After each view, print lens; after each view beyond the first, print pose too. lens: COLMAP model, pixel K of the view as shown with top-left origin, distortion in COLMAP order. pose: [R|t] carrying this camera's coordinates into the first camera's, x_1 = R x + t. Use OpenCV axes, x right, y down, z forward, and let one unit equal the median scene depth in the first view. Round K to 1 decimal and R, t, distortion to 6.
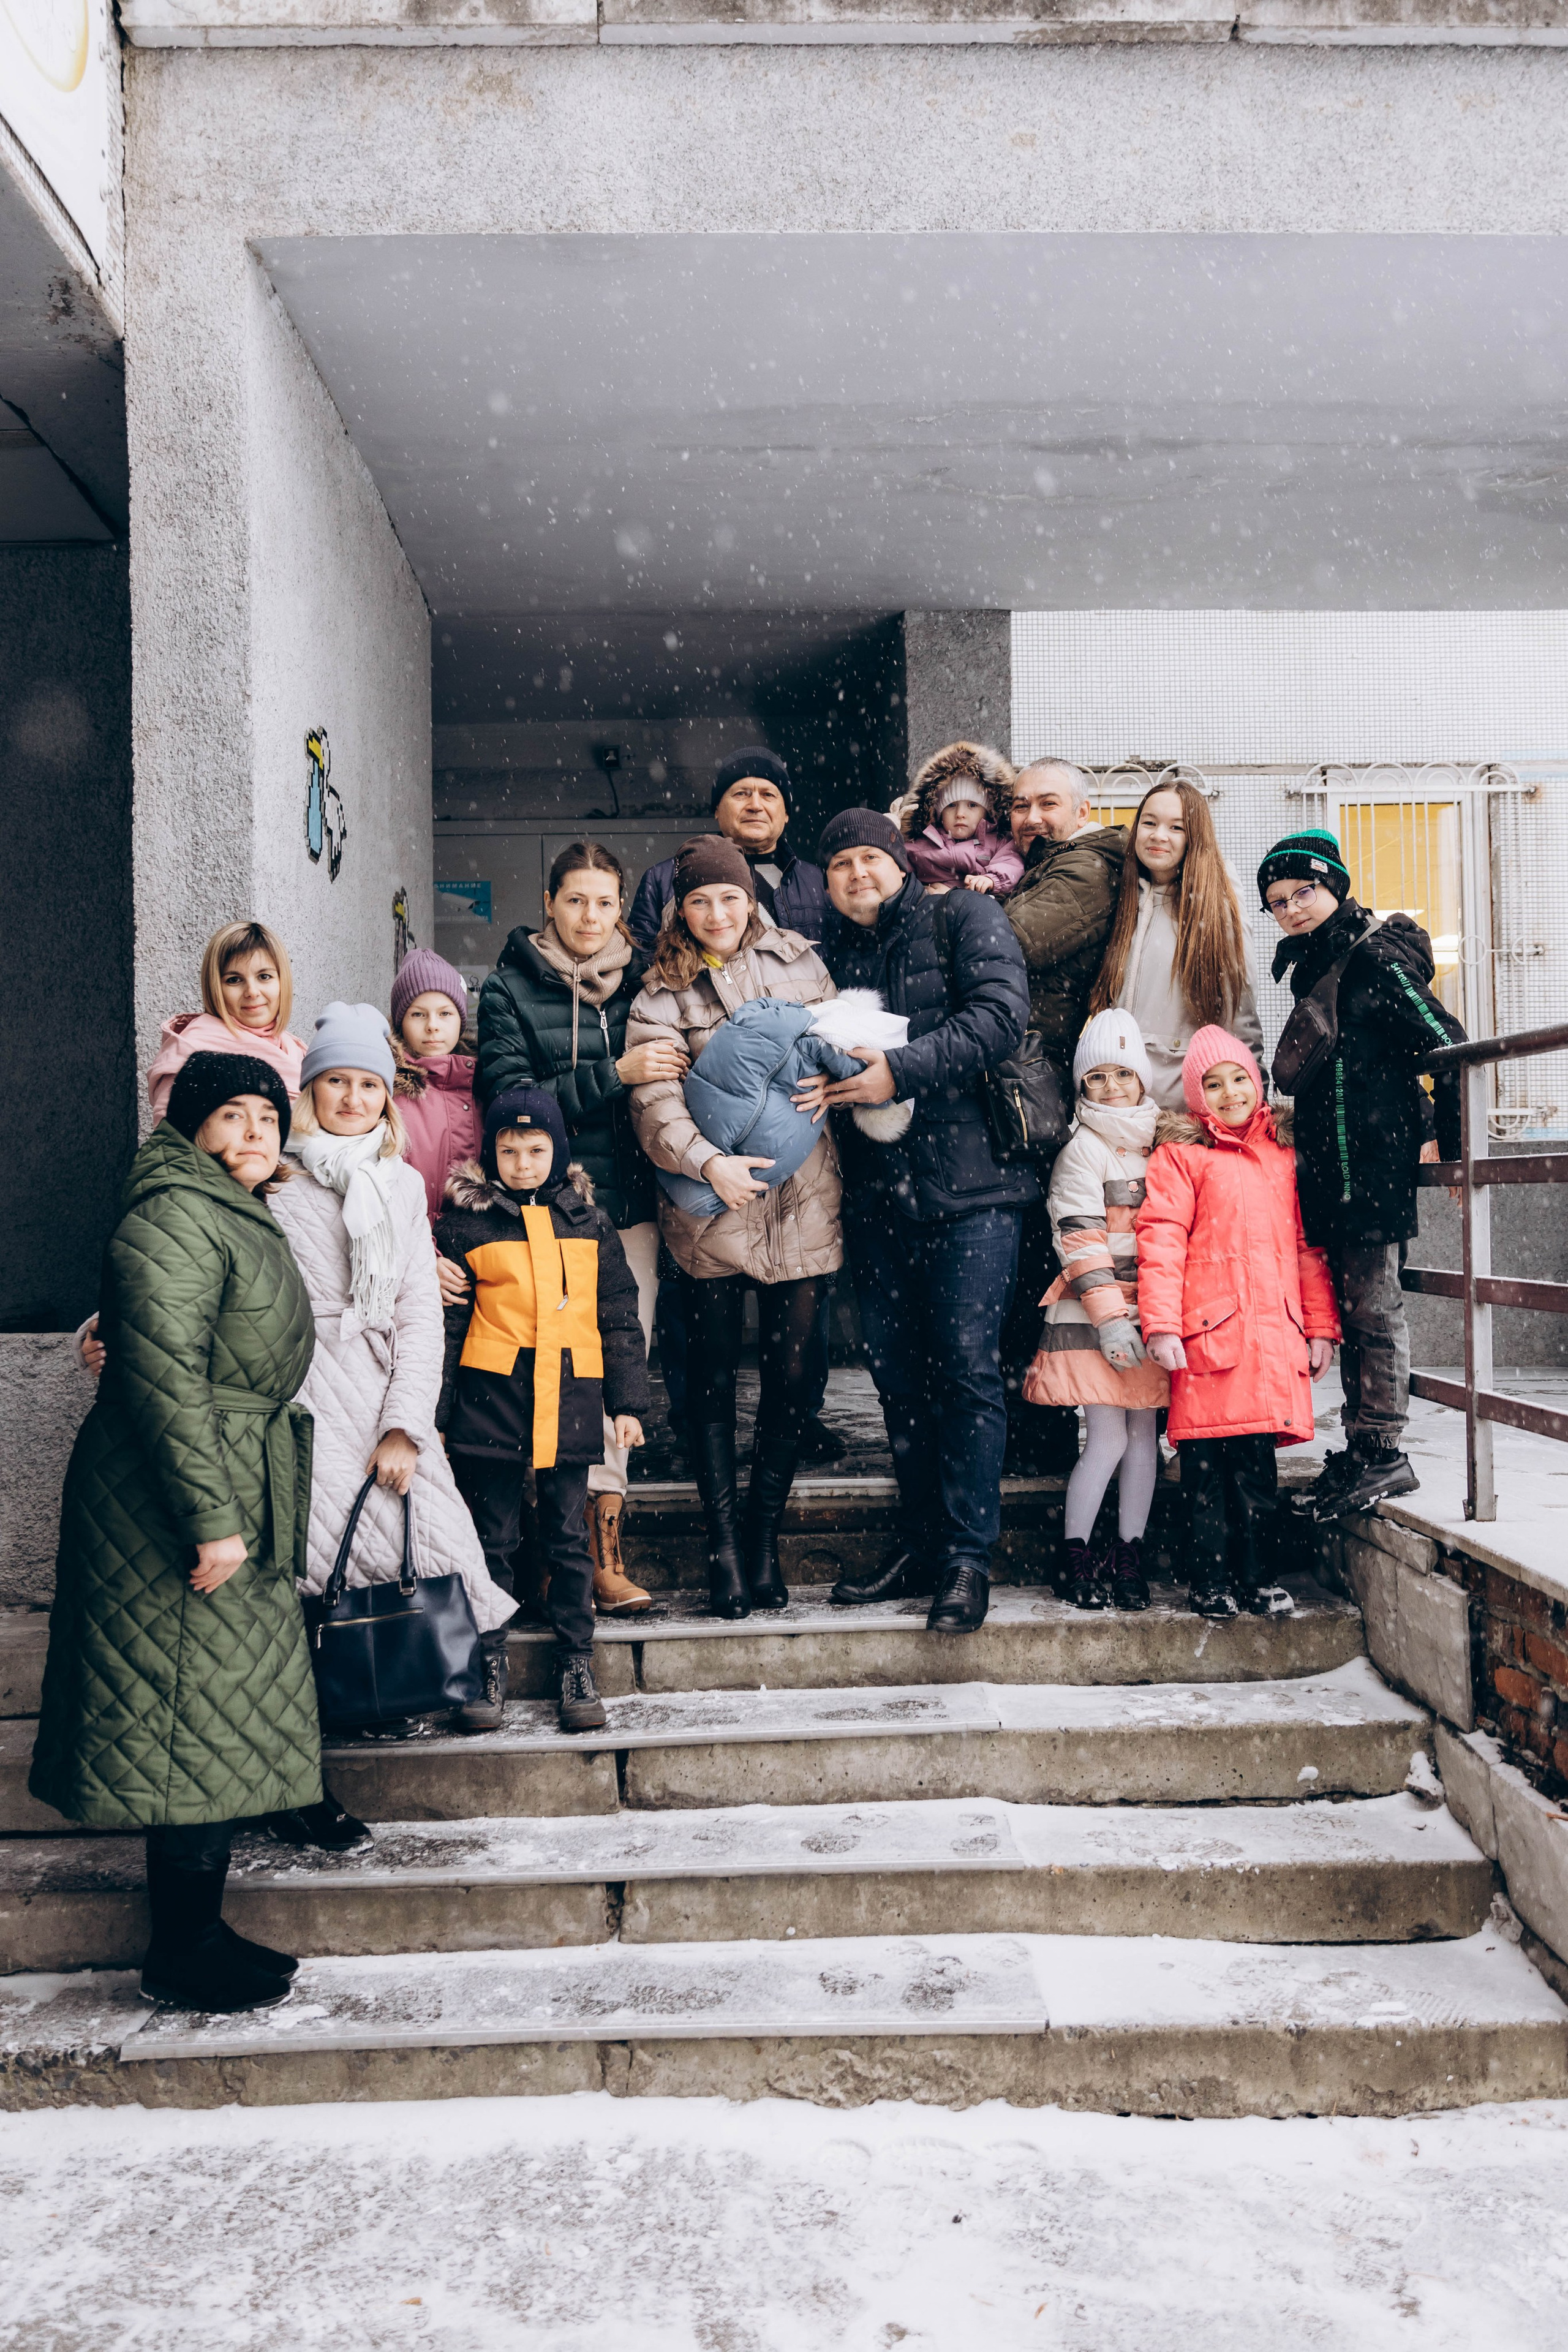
lens RADIAL K [[1800.5, 0, 781.7], [0, 1800.5, 1173.7], [0, 0, 1]] dist [-0.001589, -0.005720]
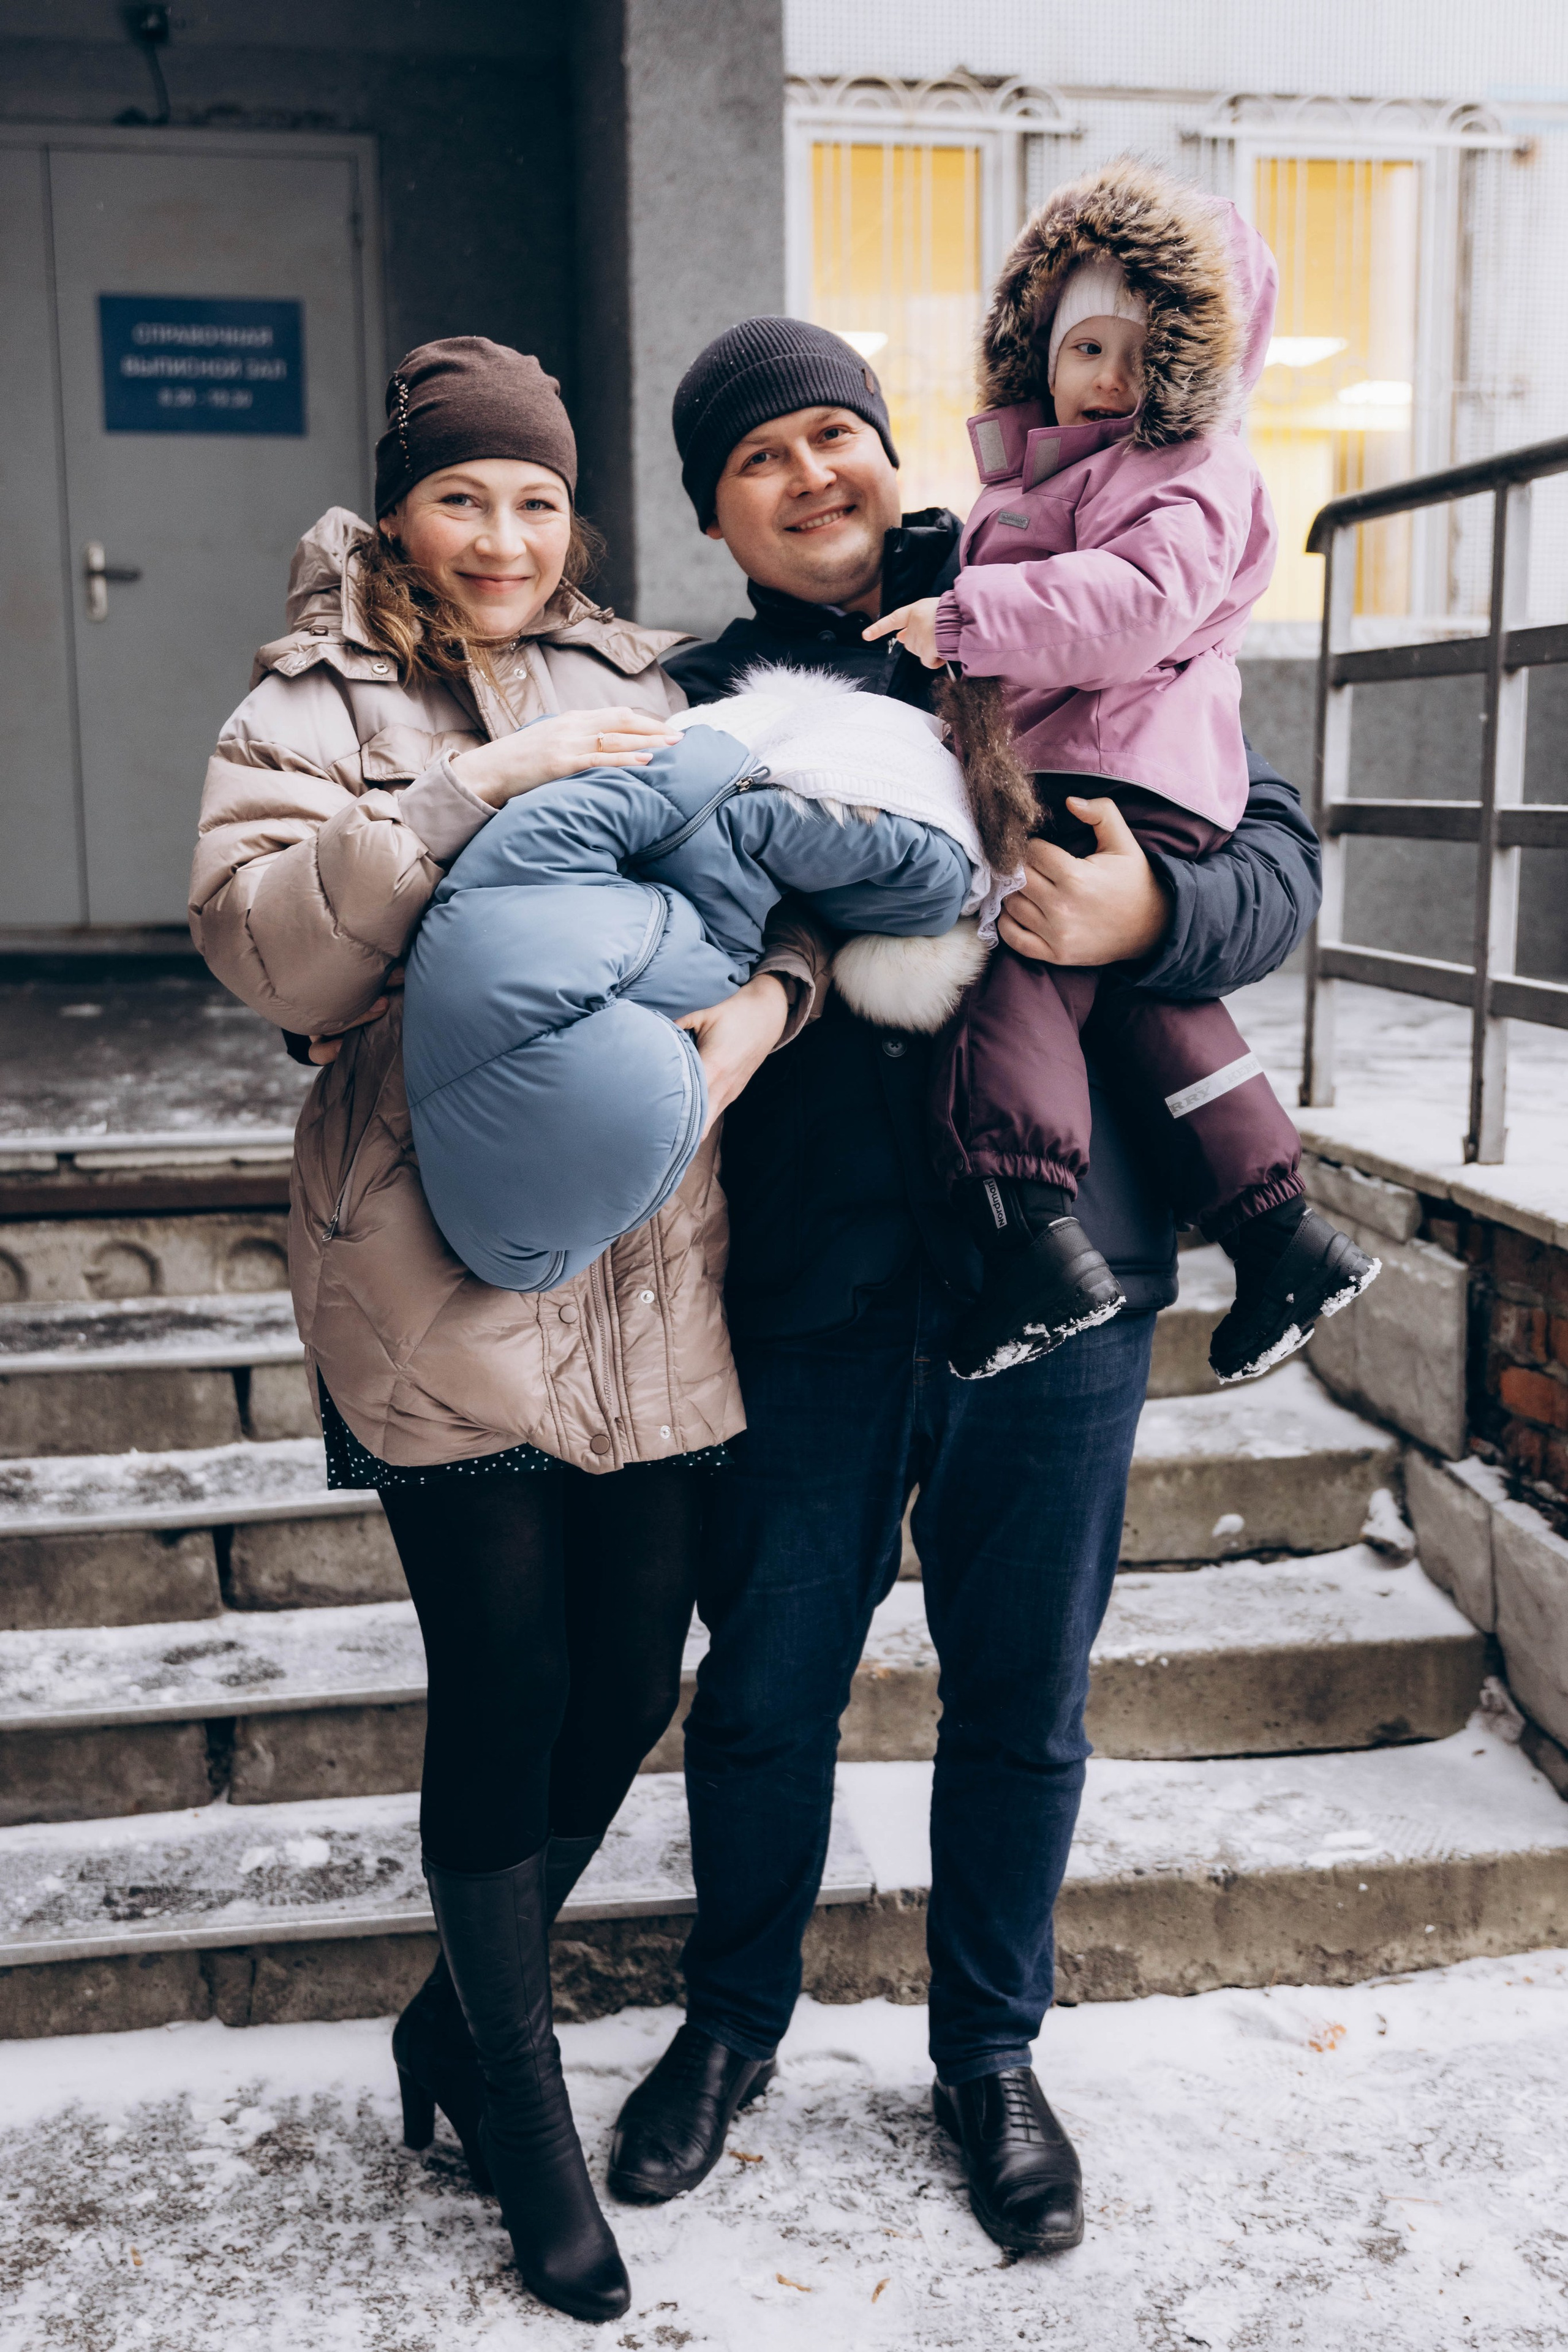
lens RADIAL K [[2499.3, 0, 786.7], [0, 2499.3, 1175.8], [0, 0, 1]] dist [-0.006675, 0.000000]
pose [[0.989467, -0.013912, 0.144086, -0.016500], [-0.011194, 0.985037, 0.171980, 0.038688], [-0.144323, -0.171781, 0.974506, 0.113928]]
